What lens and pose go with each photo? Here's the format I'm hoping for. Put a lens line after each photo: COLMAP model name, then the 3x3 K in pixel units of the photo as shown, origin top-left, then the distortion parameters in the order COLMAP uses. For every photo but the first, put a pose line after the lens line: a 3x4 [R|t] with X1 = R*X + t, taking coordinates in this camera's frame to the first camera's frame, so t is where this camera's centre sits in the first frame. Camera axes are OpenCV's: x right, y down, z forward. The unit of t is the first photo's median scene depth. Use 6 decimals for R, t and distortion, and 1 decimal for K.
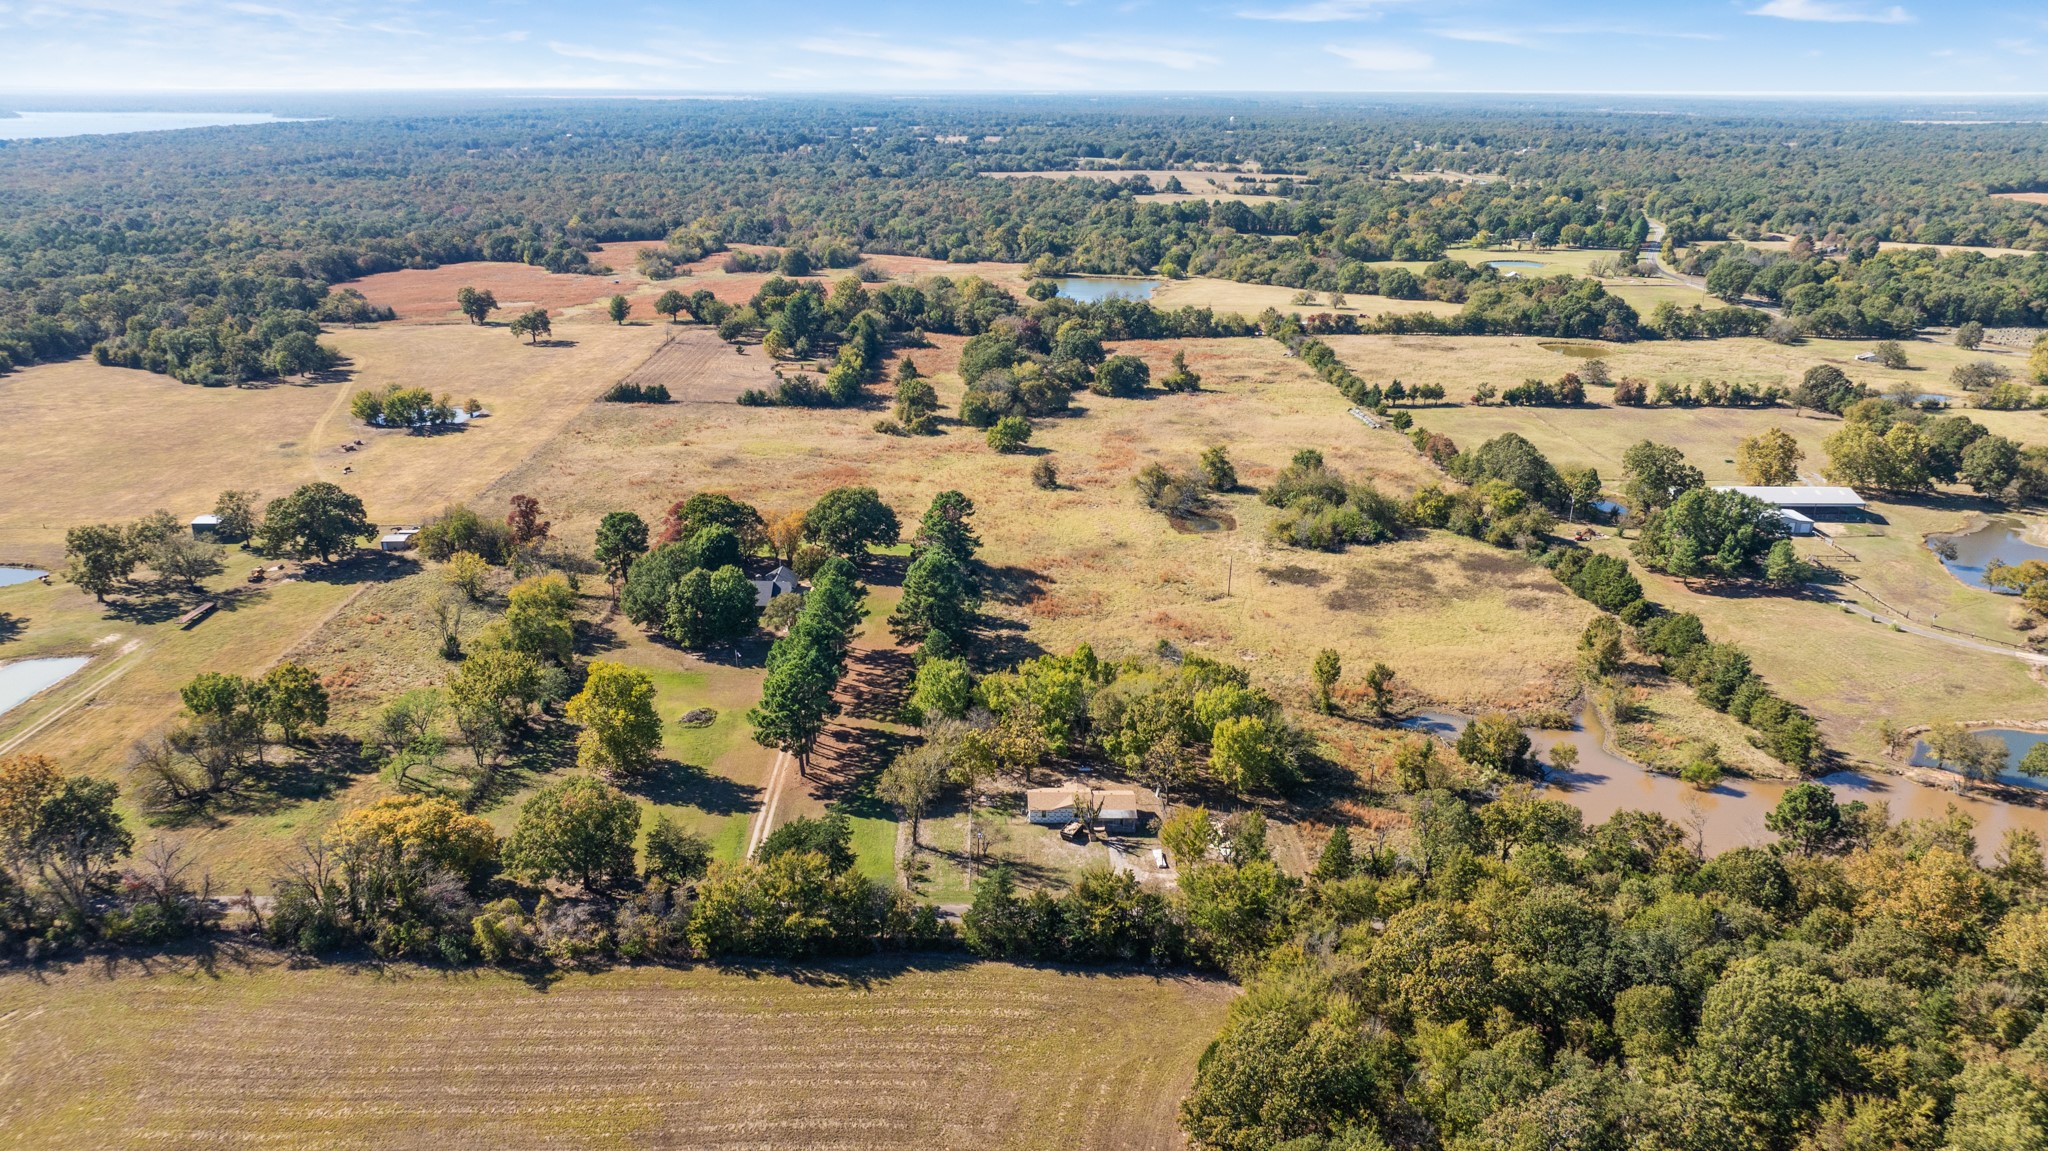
lens RADIAL K [[1488.0, 0, 1024.0], [0, 1488.0, 575.5], [0, 0, 1]] dist [0.000347, 0.001674]
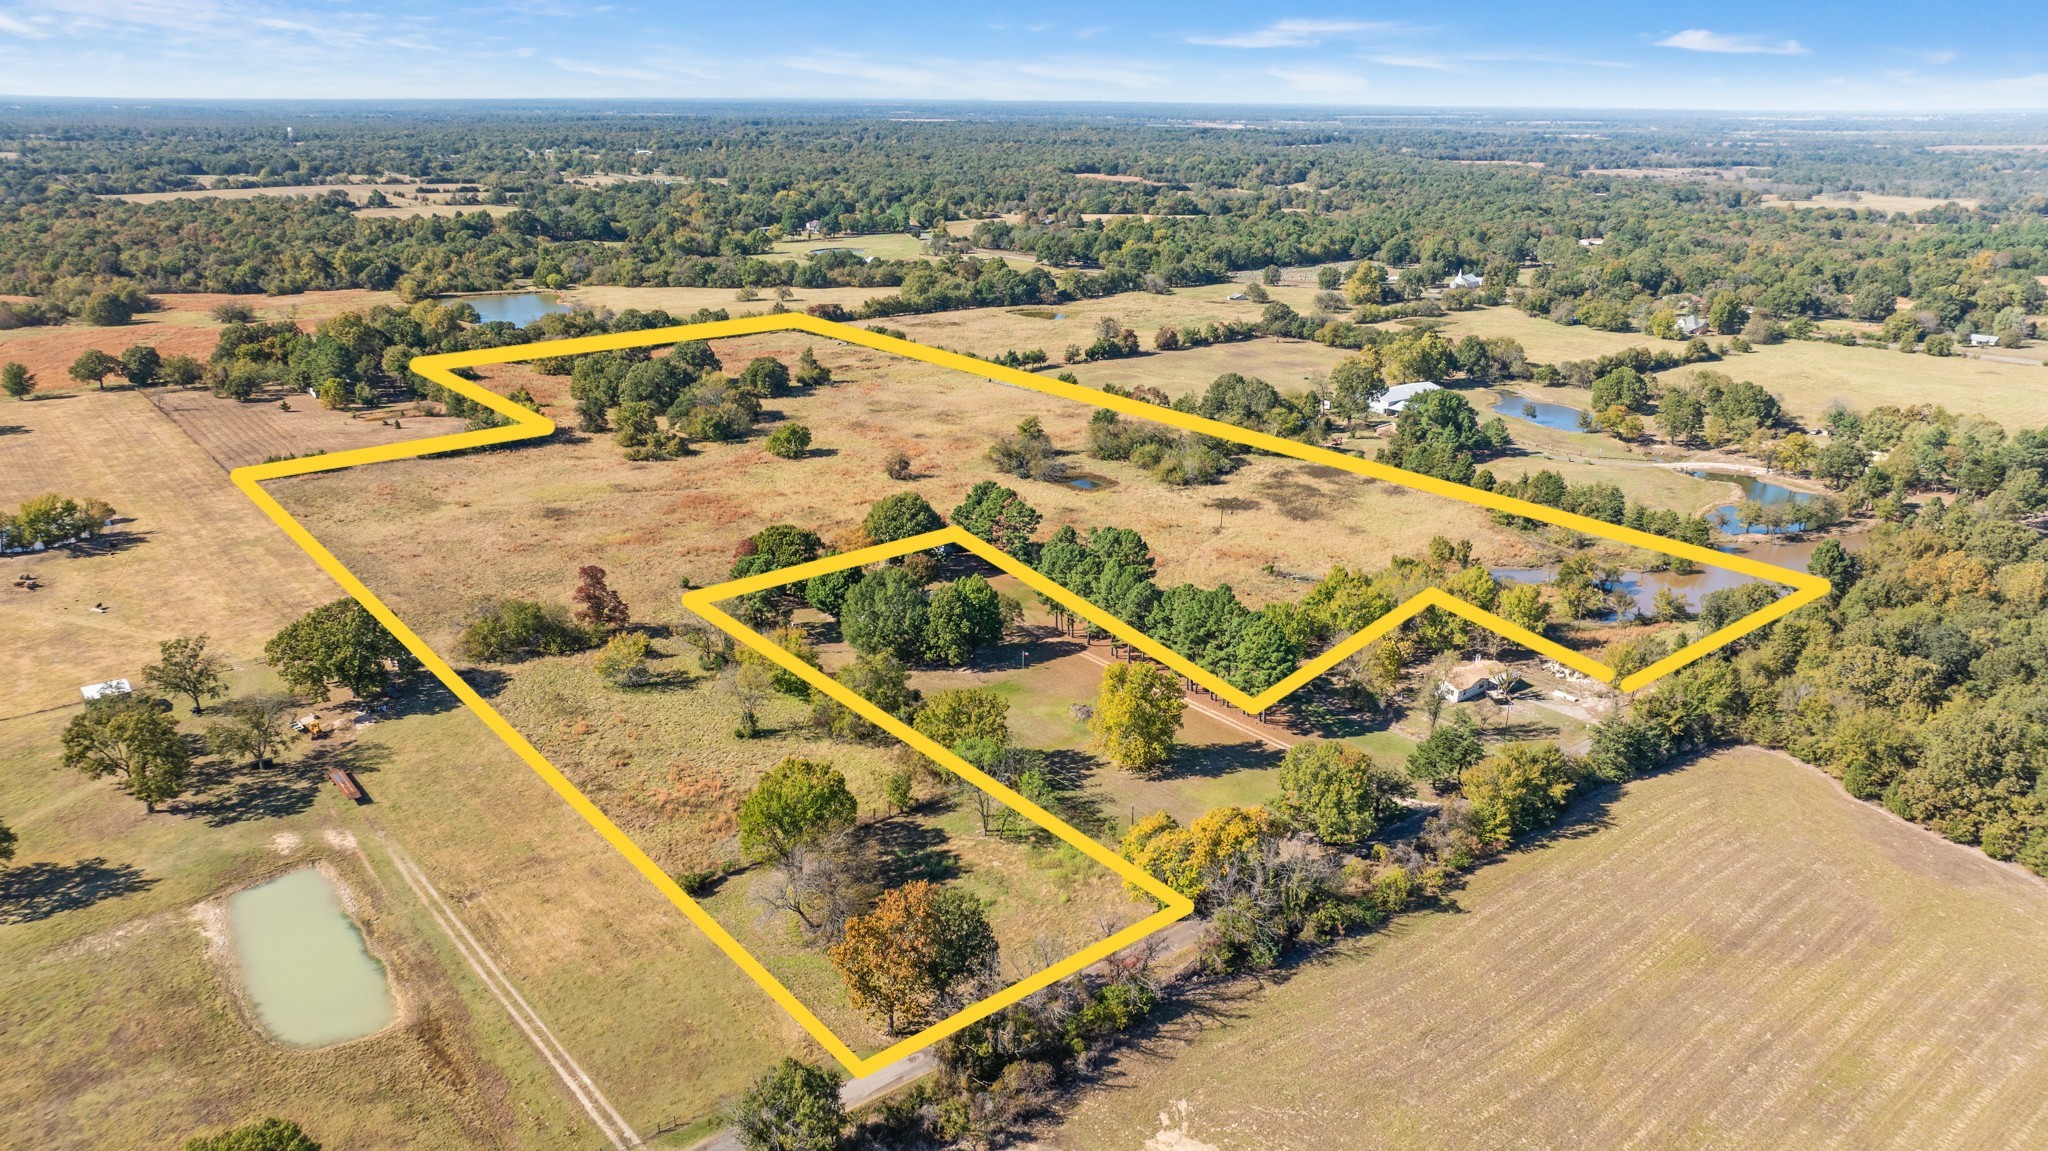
lens RADIAL K [[1391.3, 0, 1024.0], [0, 1391.3, 575.5], [0, 0, 1]] dist [0.000331, -0.001542]
pose [[0.799556, -0.202889, 0.565285, -0.305219], [0.193377, 0.978057, 0.077522, -0.032145], [-0.568609, 0.047330, 0.821245, 0.082932]]
